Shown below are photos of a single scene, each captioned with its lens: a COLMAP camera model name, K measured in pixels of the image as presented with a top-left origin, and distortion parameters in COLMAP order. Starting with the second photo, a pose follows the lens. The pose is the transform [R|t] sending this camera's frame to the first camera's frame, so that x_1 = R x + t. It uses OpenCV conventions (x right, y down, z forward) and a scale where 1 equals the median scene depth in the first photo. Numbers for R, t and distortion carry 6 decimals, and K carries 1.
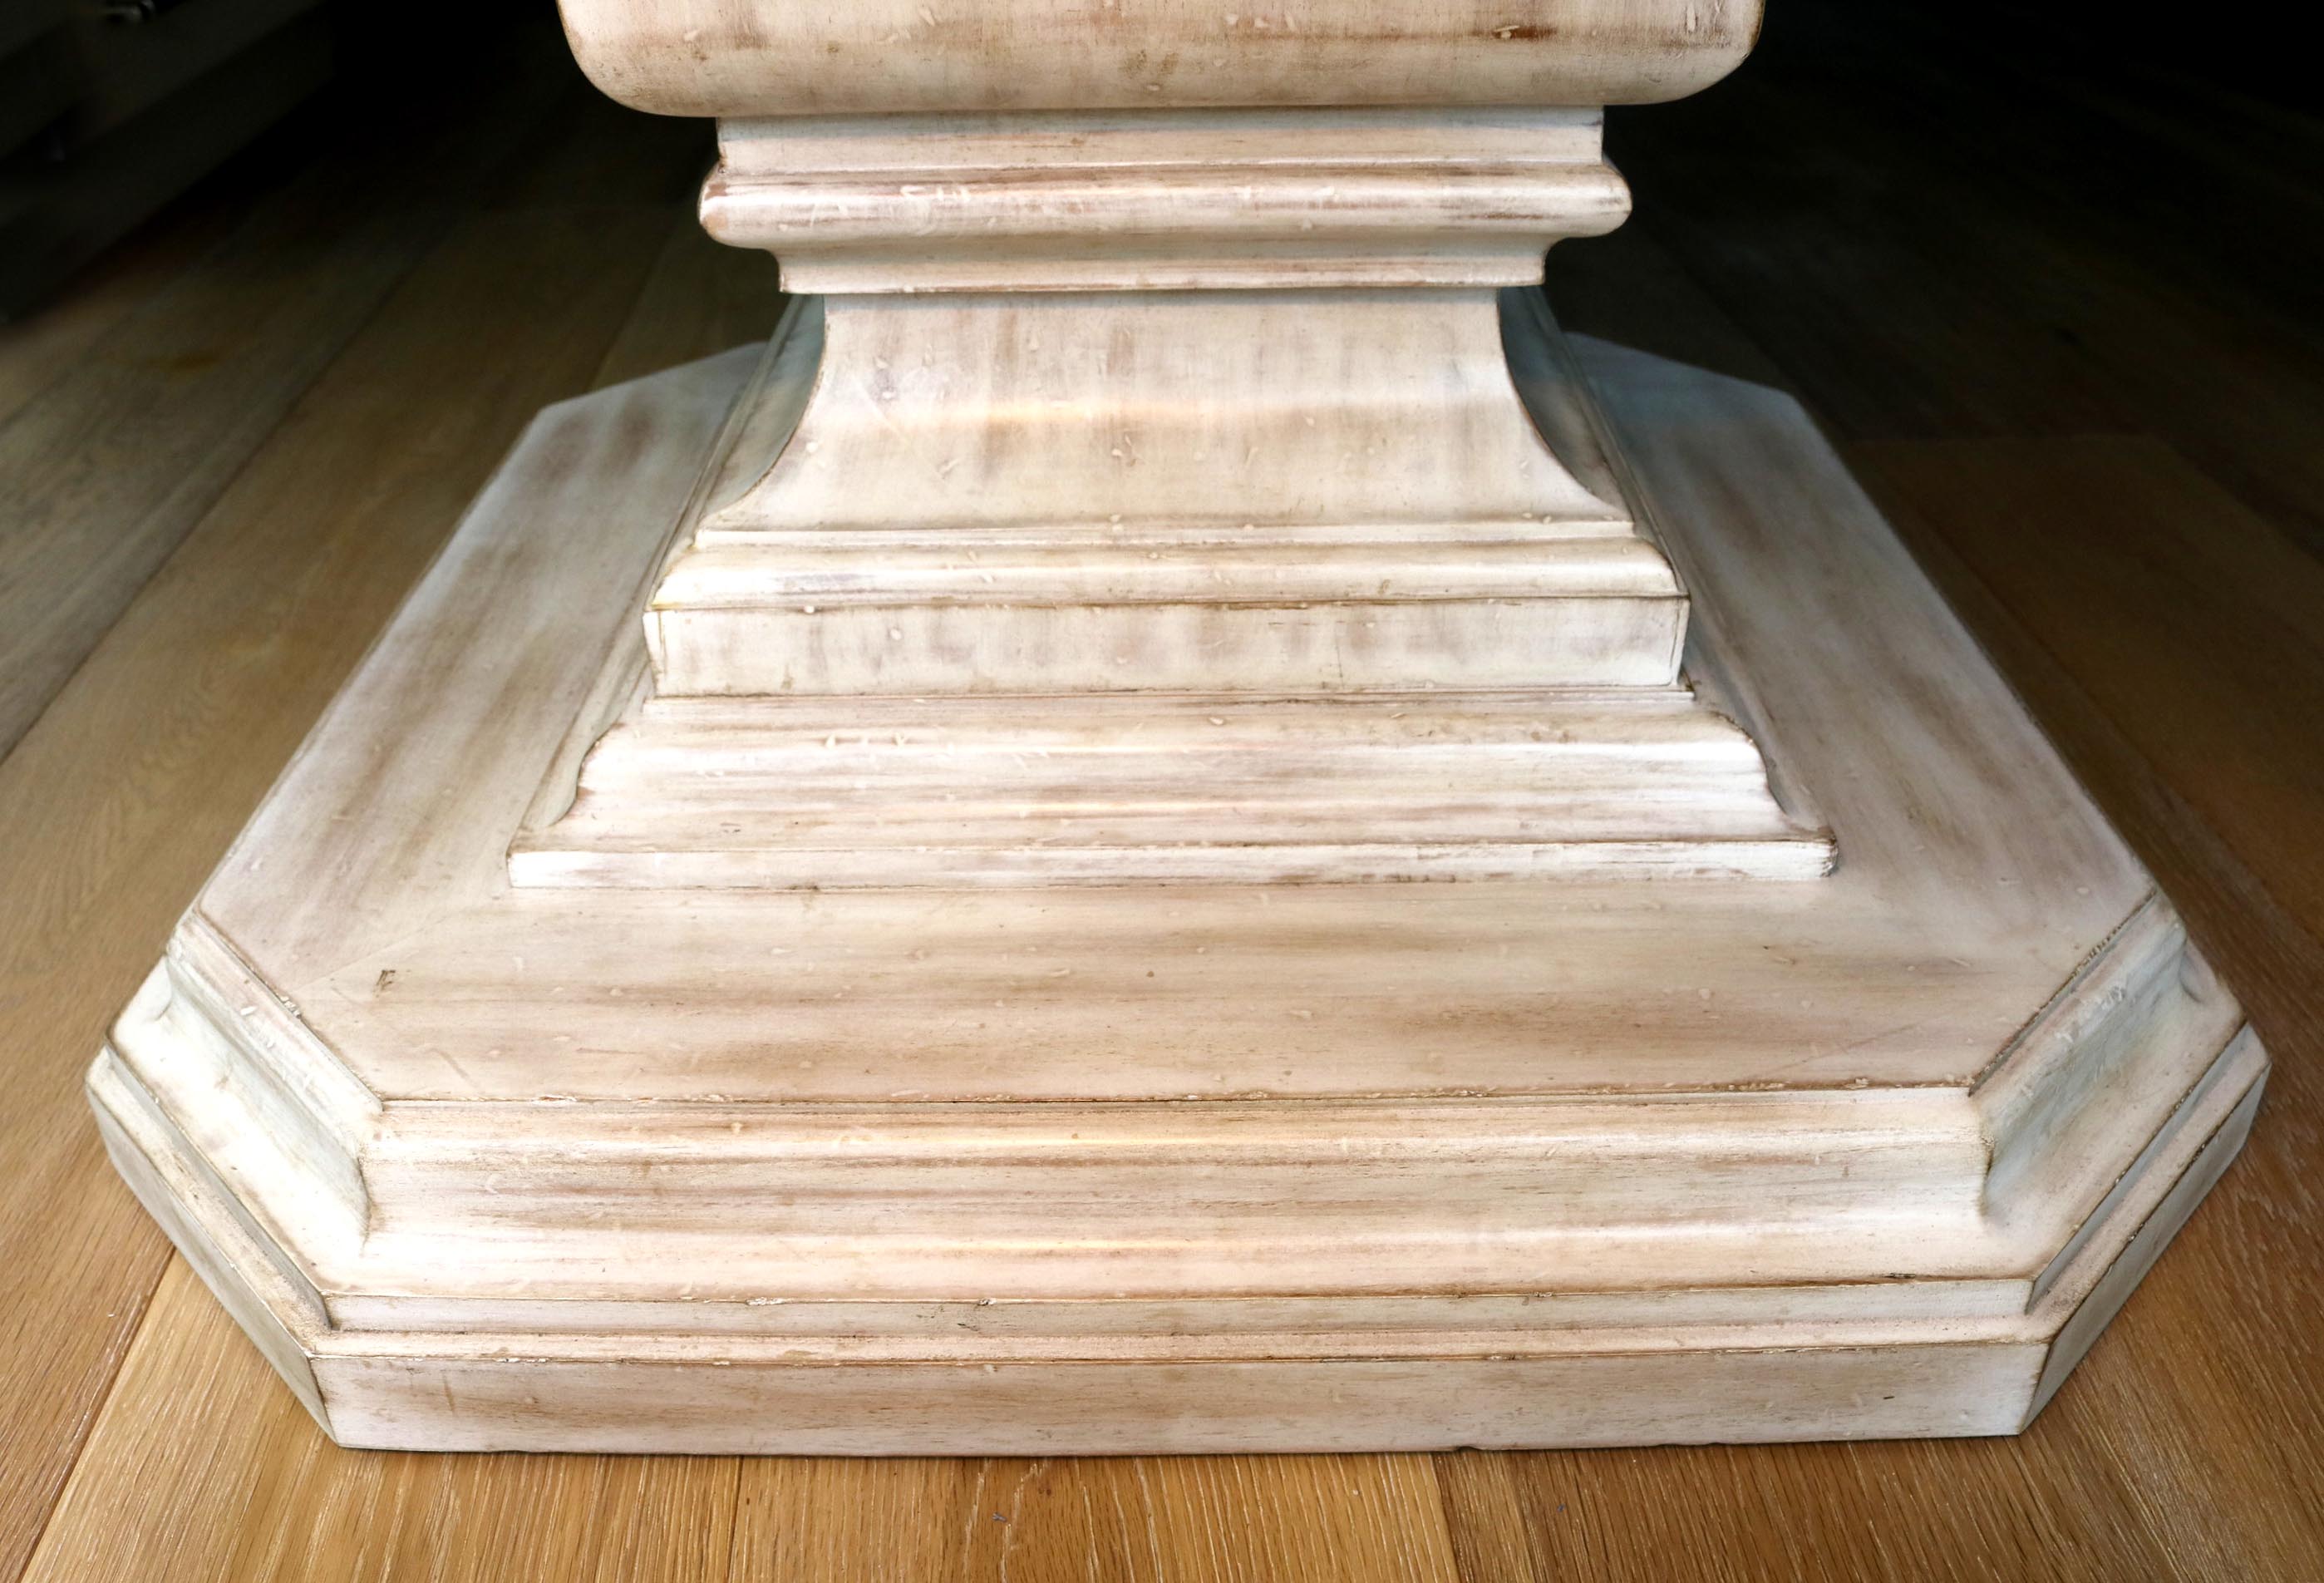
lens RADIAL K [[2059.1, 0, 1162.0], [0, 2059.1, 791.5], [0, 0, 1]] dist [-0.109128, 0.024463]
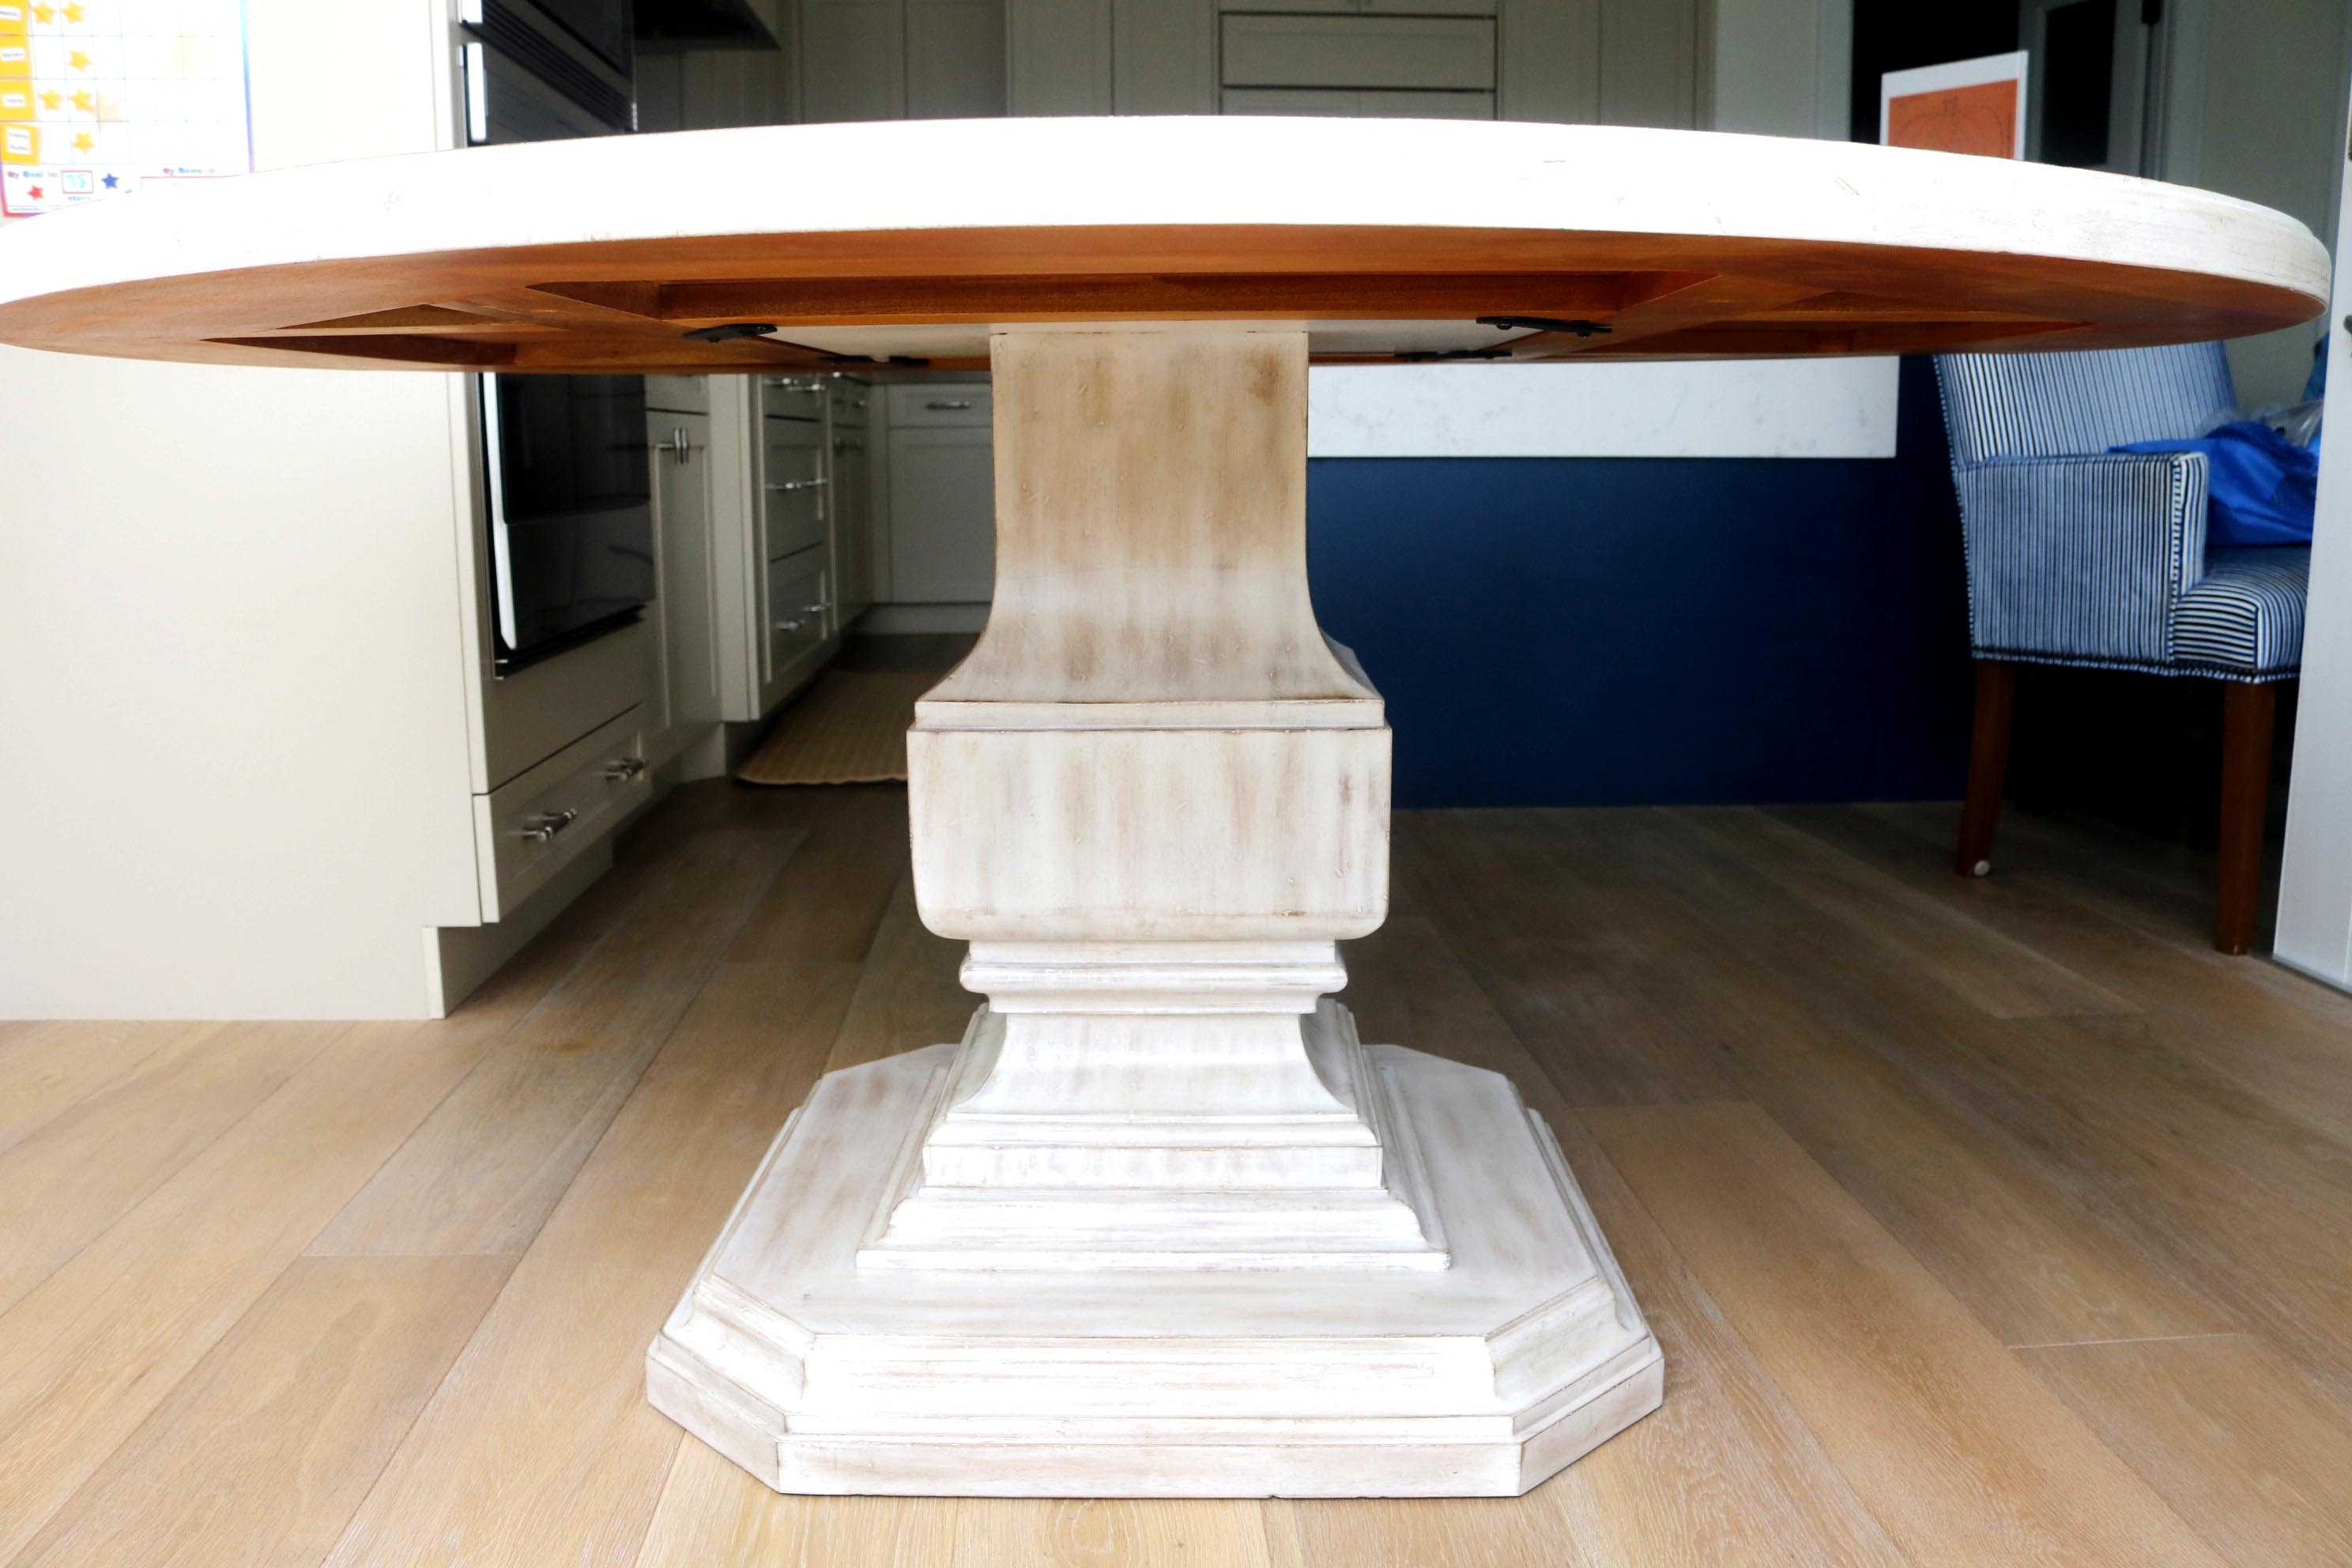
lens RADIAL K [[1932.8, 0, 1176.0], [0, 1932.8, 784.0], [0, 0, 1]] dist [-0.192119, 0.000750]
pose [[0.999873, 0.010741, -0.011744, 0.049279], [-0.014268, 0.931858, -0.362543, 0.305989], [0.007049, 0.362665, 0.931893, -1.139357]]
